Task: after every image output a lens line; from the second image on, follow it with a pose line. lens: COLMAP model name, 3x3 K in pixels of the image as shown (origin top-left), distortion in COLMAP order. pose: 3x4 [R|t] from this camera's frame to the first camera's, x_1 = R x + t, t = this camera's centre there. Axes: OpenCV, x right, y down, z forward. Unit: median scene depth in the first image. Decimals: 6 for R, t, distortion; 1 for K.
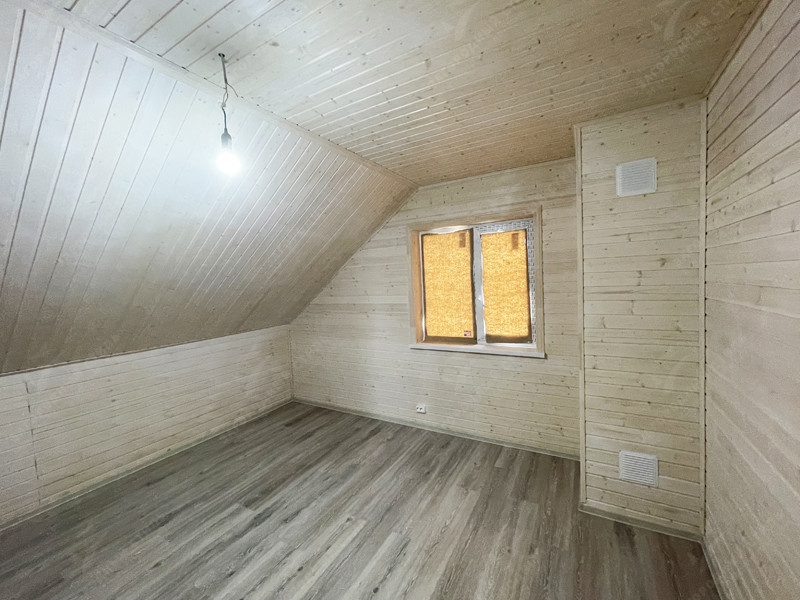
lens RADIAL K [[332.1, 0, 396.6], [0, 332.1, 299.7], [0, 0, 1]] dist [-0.001697, 0.000667]
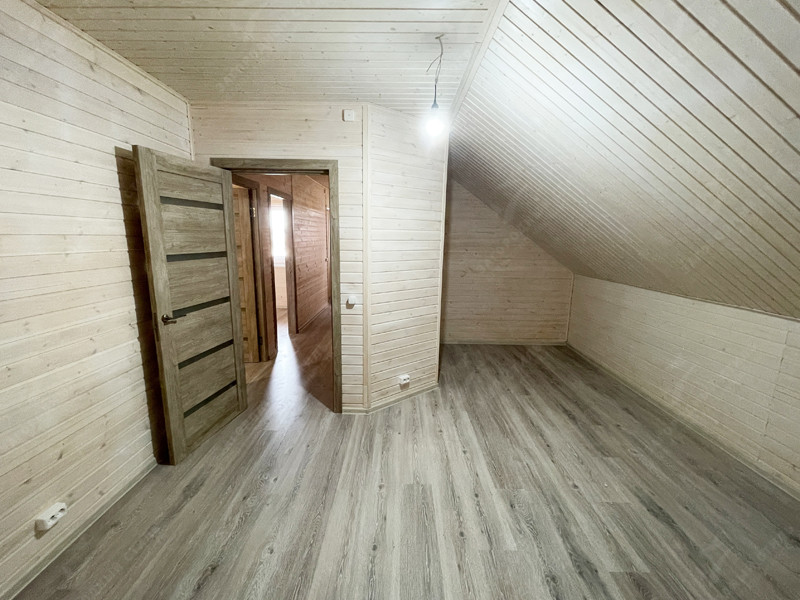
lens RADIAL K [[332.1, 0, 396.6], [0, 332.1, 299.7], [0, 0, 1]] dist [-0.001697, 0.000667]
pose [[-0.869923, 0.127965, -0.476298, 0.203905], [-0.004964, 0.963432, 0.267908, -0.066233], [0.493163, 0.235423, -0.837476, 1.355922]]
